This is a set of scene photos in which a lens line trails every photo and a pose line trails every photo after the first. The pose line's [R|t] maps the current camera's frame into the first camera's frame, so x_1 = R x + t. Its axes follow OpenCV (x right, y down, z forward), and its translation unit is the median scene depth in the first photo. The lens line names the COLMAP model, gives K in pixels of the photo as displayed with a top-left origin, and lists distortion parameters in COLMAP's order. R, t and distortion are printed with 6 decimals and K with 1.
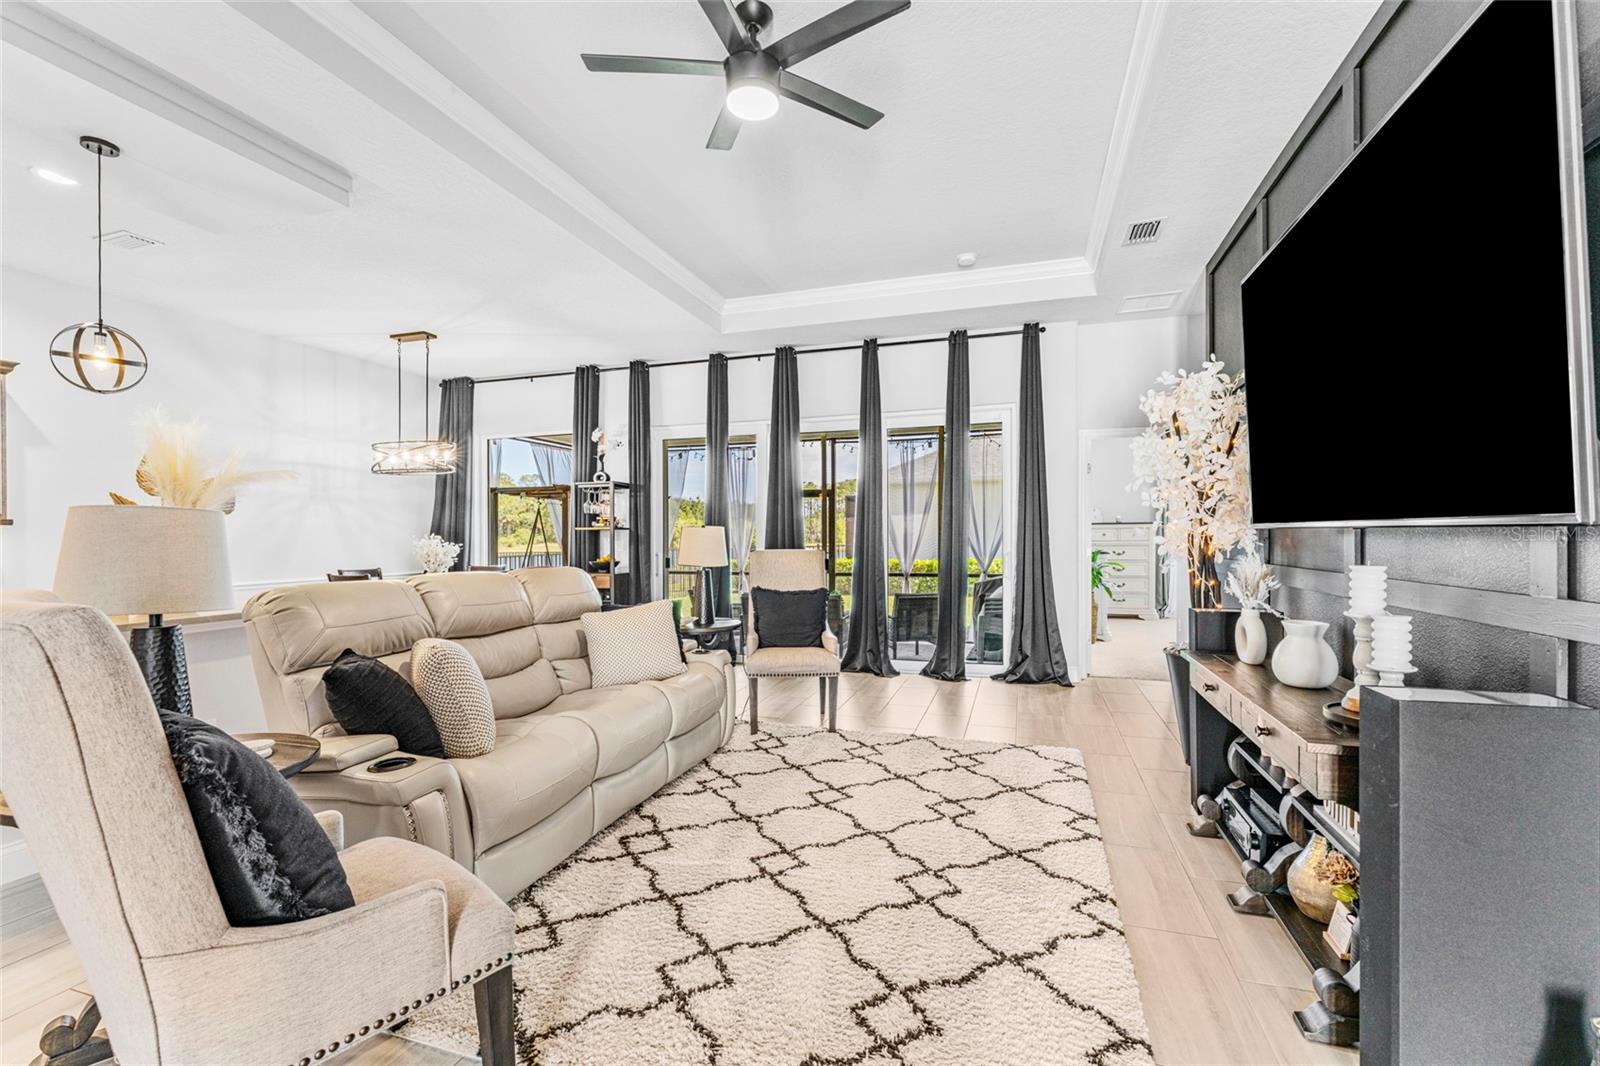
lens RADIAL K [[691.1, 0, 799.8], [0, 691.1, 535.8], [0, 0, 1]] dist [-0.001132, -0.000328]
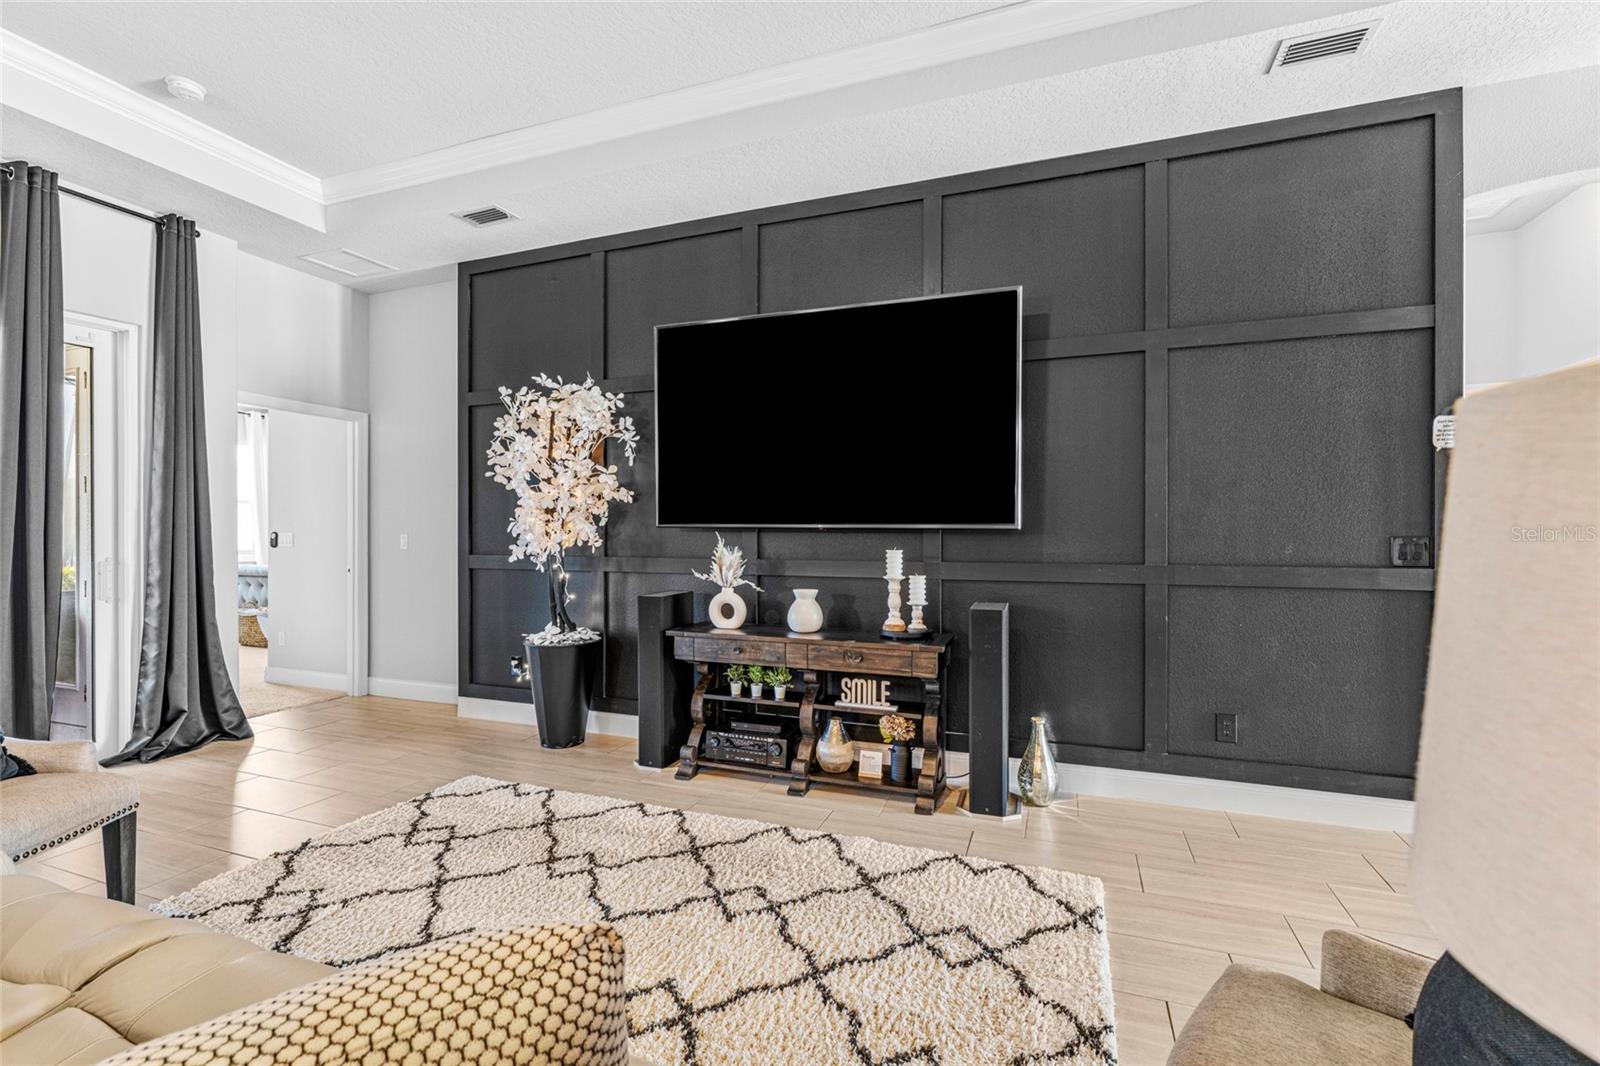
lens RADIAL K [[704.0, 0, 803.4], [0, 704.0, 534.9], [0, 0, 1]] dist [-0.002451, -0.000042]
pose [[0.048708, 0.000391, 0.998813, -0.336660], [-0.001368, 0.999999, -0.000325, 0.001679], [-0.998812, -0.001350, 0.048708, 0.380814]]
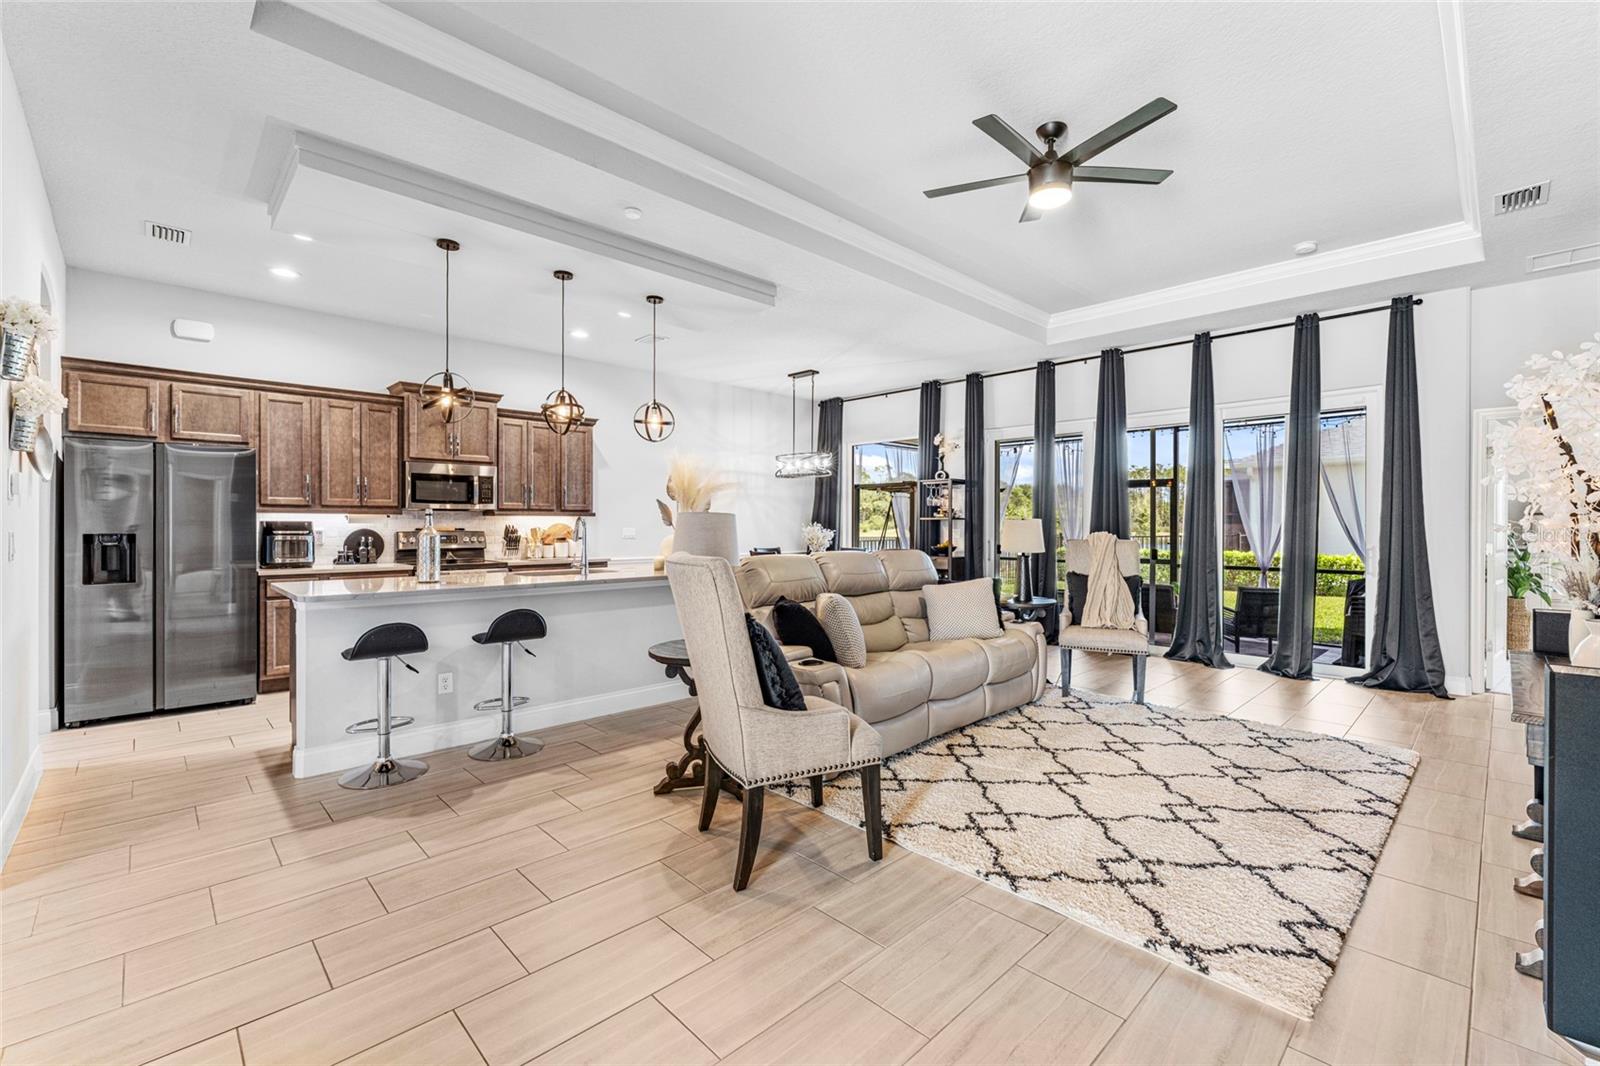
lens RADIAL K [[681.5, 0, 803.0], [0, 681.5, 523.1], [0, 0, 1]] dist [-0.001471, -0.000376]
pose [[0.883628, 0.007203, -0.468134, 0.061651], [-0.006731, 0.999974, 0.002681, -0.005526], [0.468142, 0.000782, 0.883653, -0.175558]]
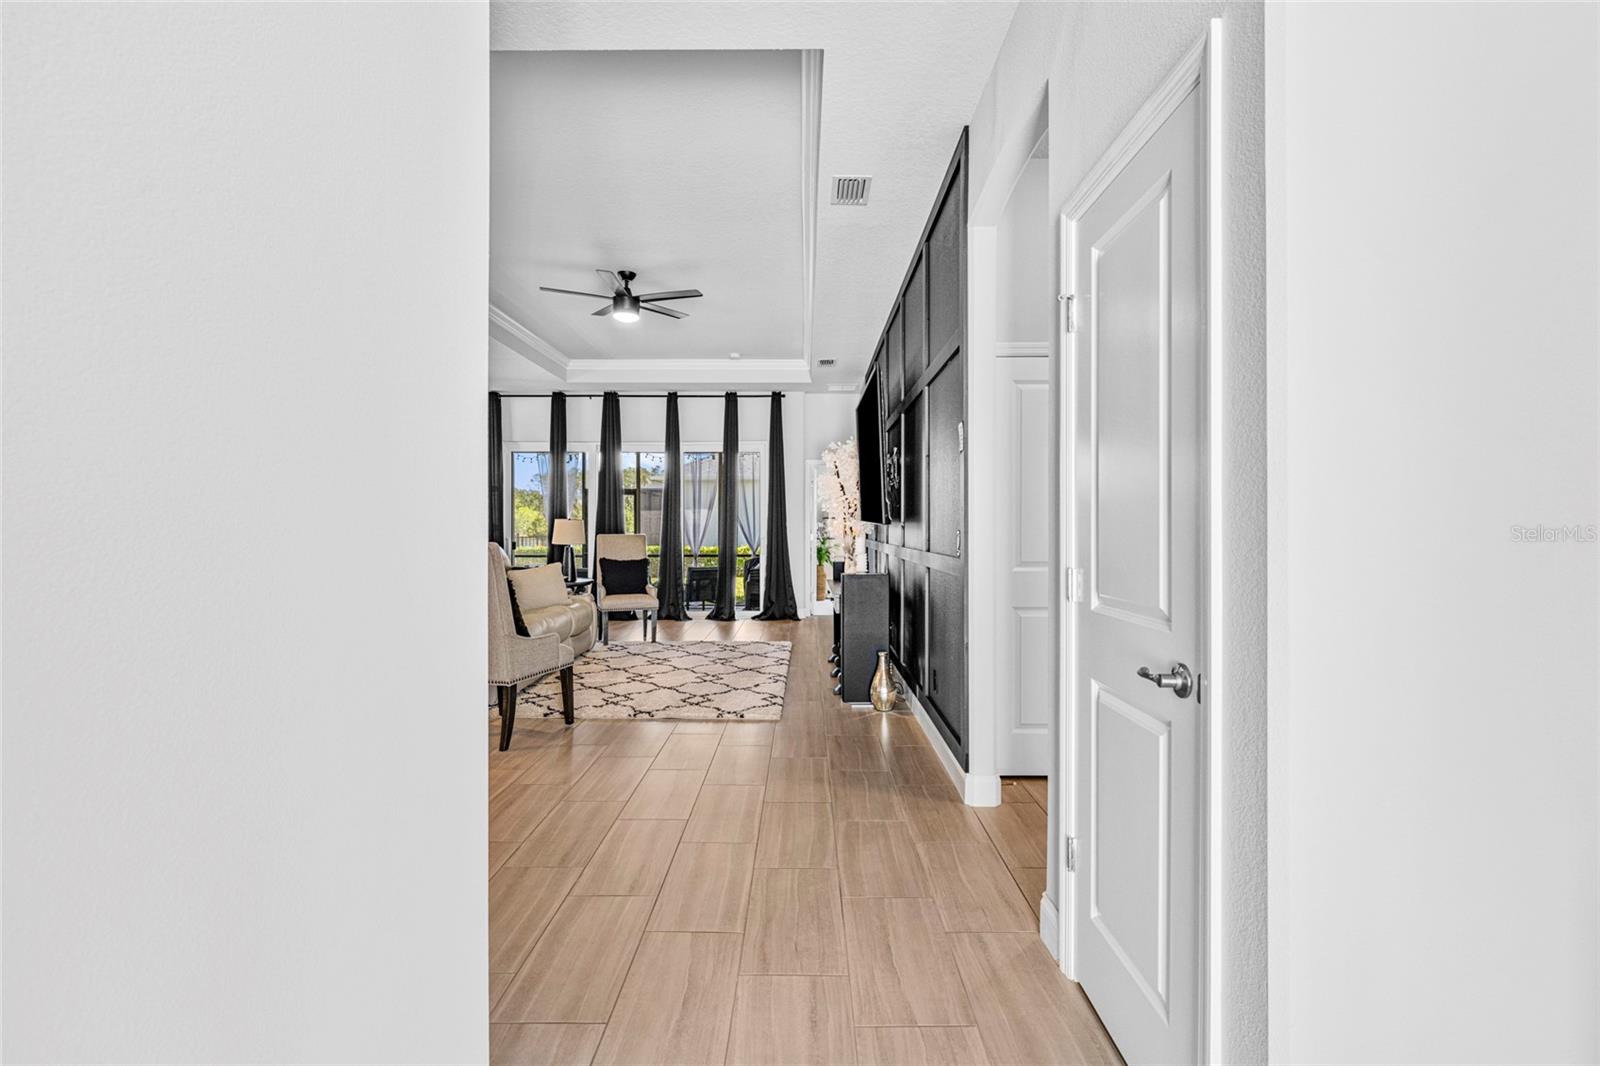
lens RADIAL K [[700.3, 0, 806.3], [0, 700.3, 528.1], [0, 0, 1]] dist [-0.000146, -0.000017]
pose [[0.950864, 0.003113, 0.309593, -0.099318], [-0.004235, 0.999987, 0.002954, -0.000917], [-0.309579, -0.004120, 0.950865, -0.570903]]
